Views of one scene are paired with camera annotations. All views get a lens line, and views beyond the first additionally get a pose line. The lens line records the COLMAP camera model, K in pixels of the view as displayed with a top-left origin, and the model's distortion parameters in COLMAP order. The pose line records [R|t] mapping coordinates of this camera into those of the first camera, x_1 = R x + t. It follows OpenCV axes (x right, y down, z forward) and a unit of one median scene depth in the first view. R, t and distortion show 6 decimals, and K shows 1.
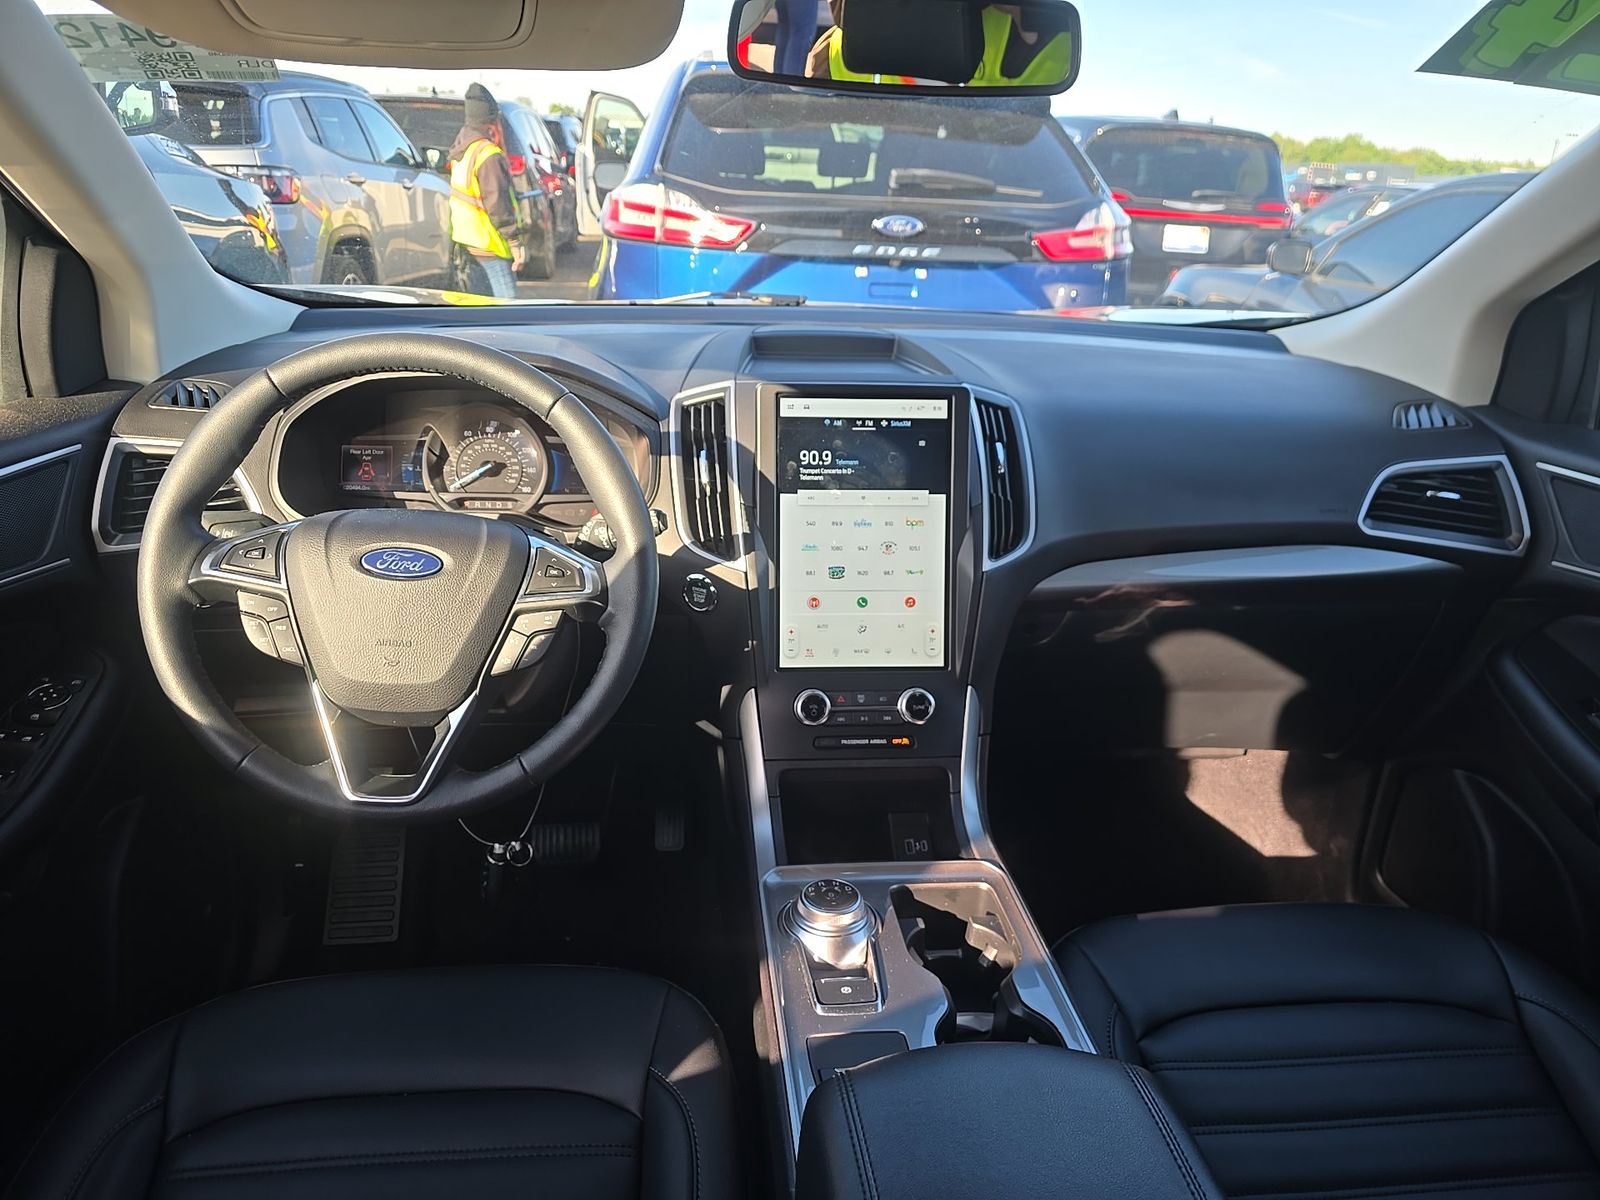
lens RADIAL K [[1044.6, 0, 800.0], [0, 1044.6, 600.0], [0, 0, 1]] dist [0.057129, -0.063710]
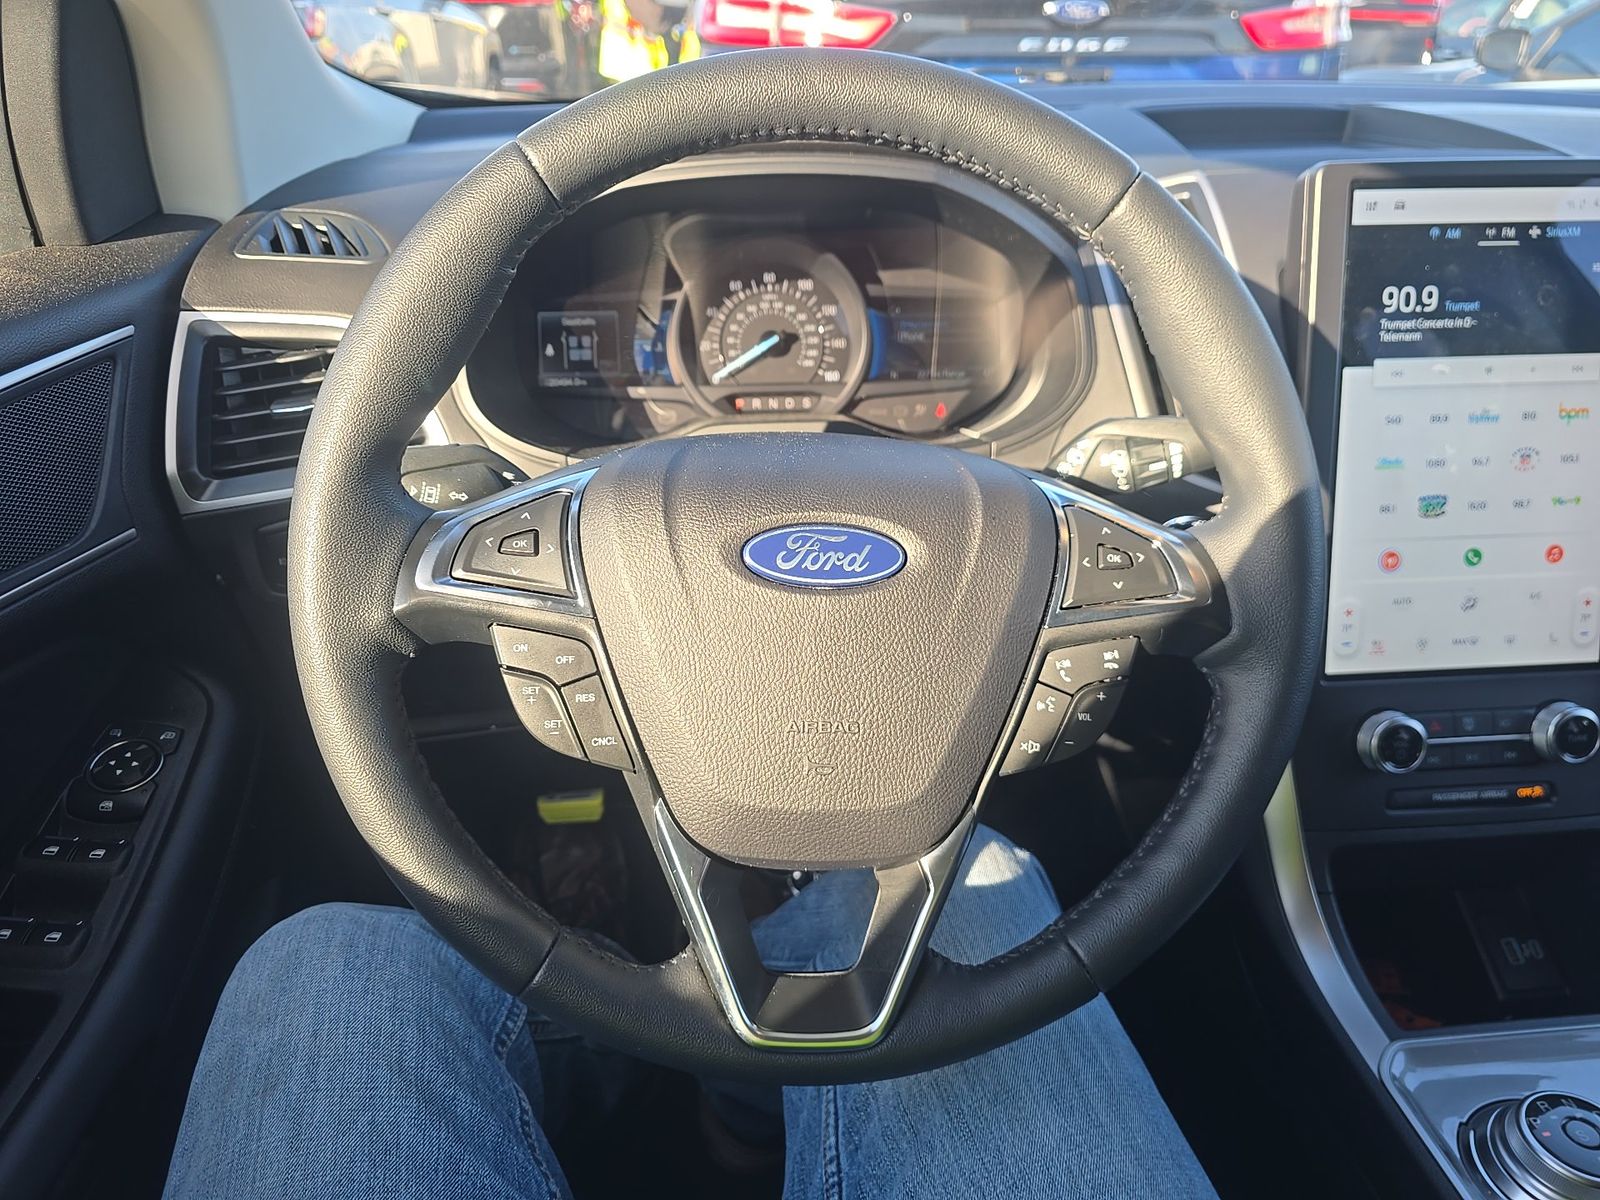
lens RADIAL K [[1071.7, 0, 800.0], [0, 1071.7, 600.0], [0, 0, 1]] dist [0.051821, -0.069190]
pose [[0.998605, -0.024521, -0.046769, -0.283450], [0.029970, 0.992367, 0.119620, -0.056680], [0.043478, -0.120855, 0.991718, 0.400258]]
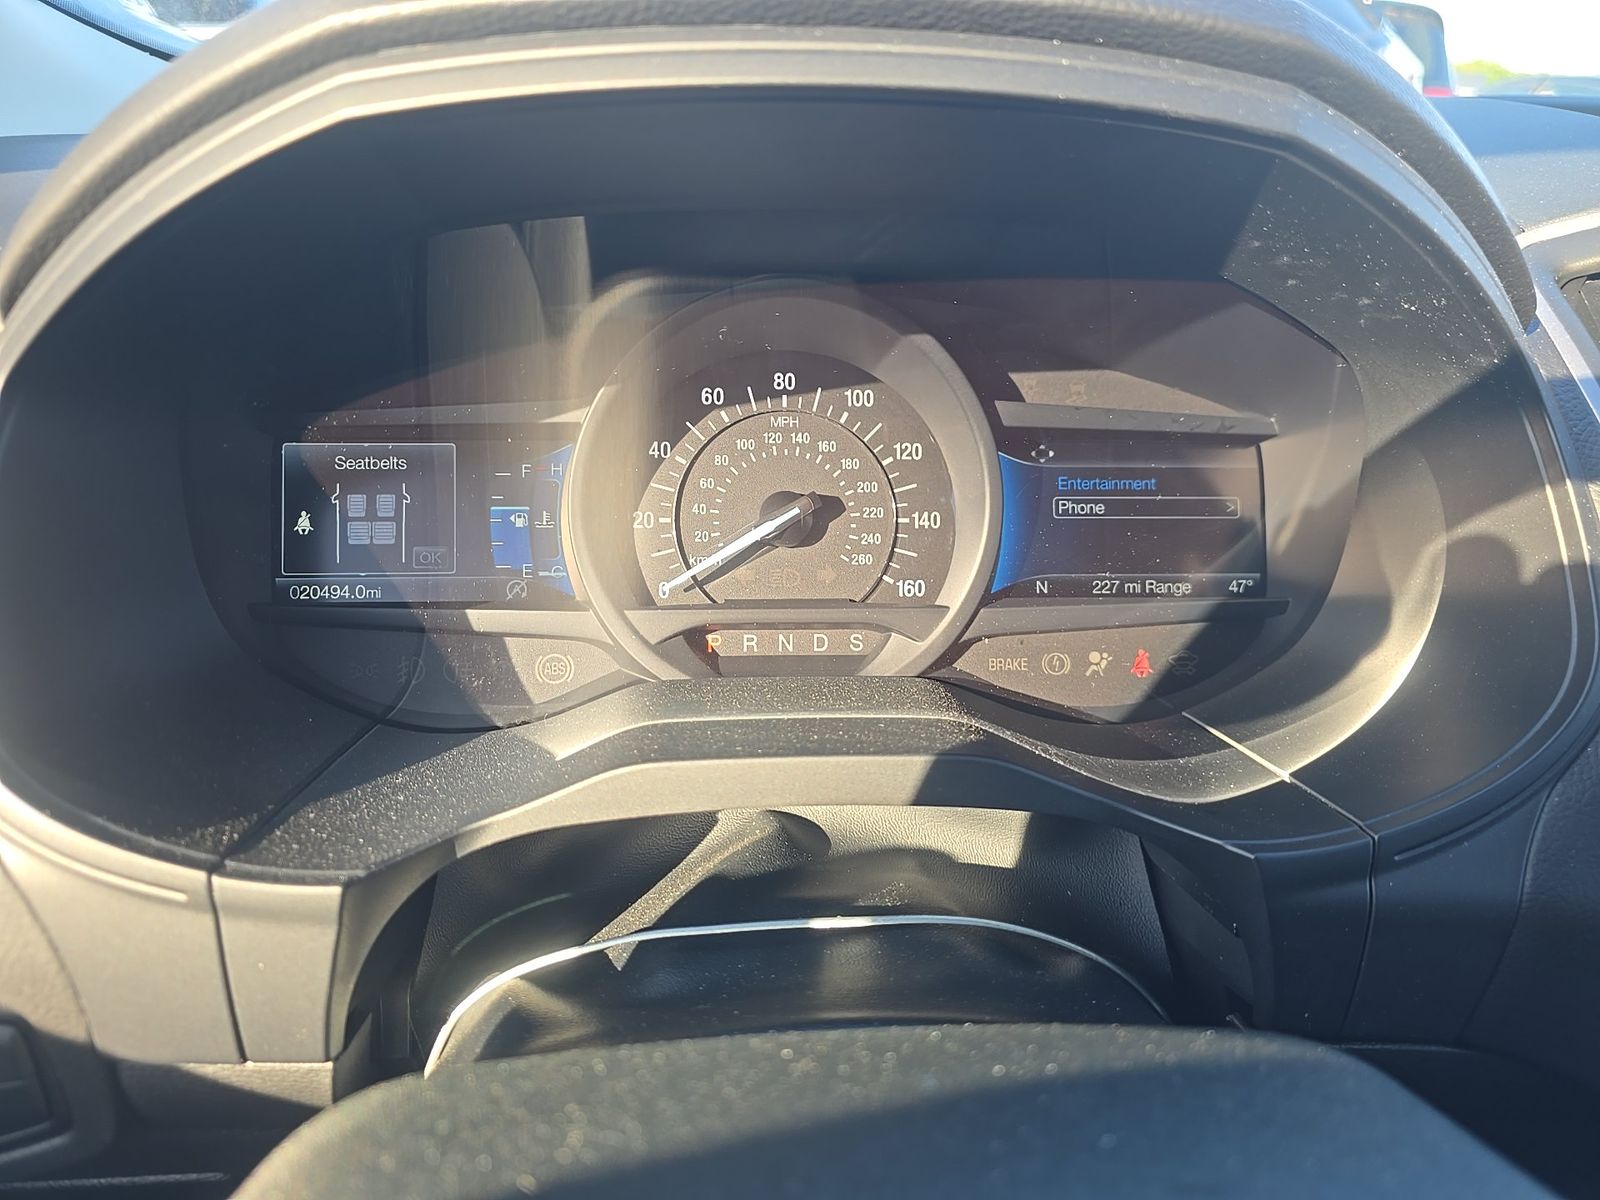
lens RADIAL K [[1138.2, 0, 800.0], [0, 1138.2, 600.0], [0, 0, 1]] dist [0.008901, 0.004358]
pose [[0.999873, -0.008781, -0.013292, -0.322038], [0.009026, 0.999788, 0.018498, -0.120855], [0.013127, -0.018615, 0.999741, 0.767777]]
